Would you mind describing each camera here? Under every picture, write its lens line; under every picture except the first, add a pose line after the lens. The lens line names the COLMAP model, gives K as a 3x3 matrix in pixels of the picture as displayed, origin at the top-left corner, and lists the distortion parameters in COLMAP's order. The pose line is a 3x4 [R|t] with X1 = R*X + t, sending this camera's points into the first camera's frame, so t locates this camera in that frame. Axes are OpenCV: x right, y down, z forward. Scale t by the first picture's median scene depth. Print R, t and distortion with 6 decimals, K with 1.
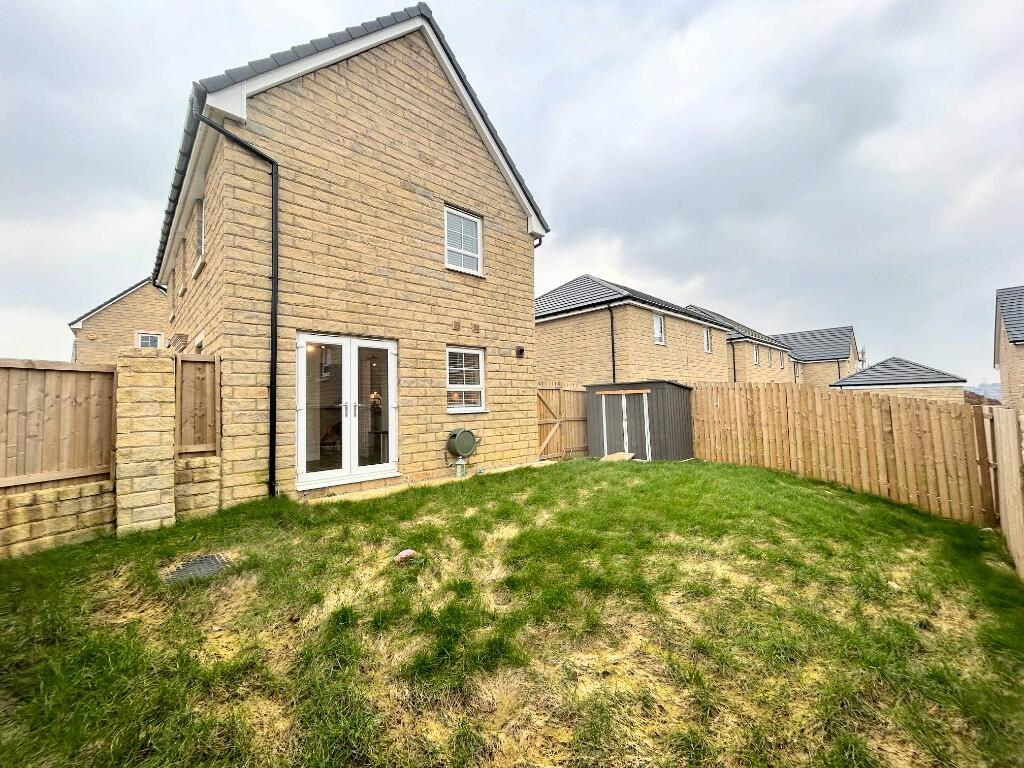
lens RADIAL K [[407.8, 0, 511.6], [0, 407.8, 381.8], [0, 0, 1]] dist [-0.001787, 0.000512]
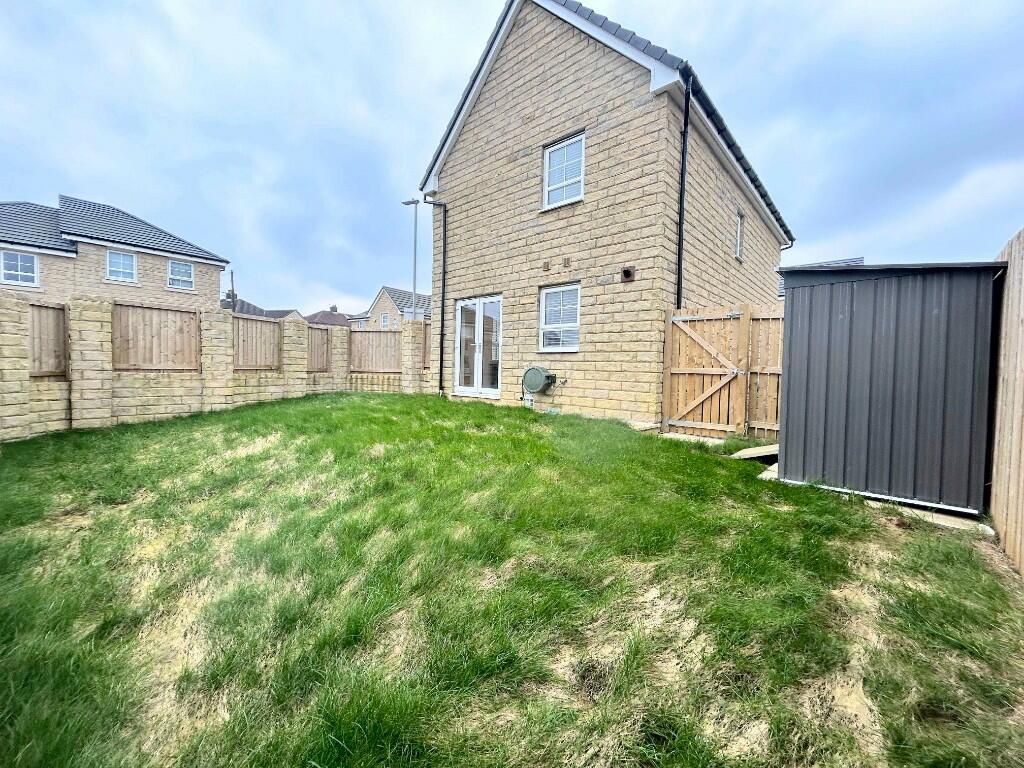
lens RADIAL K [[407.8, 0, 512.3], [0, 407.8, 380.2], [0, 0, 1]] dist [-0.001787, 0.000512]
pose [[0.081621, 0.051268, -0.995344, 0.887713], [0.025009, 0.998256, 0.053469, 0.089656], [0.996350, -0.029257, 0.080196, 0.831370]]
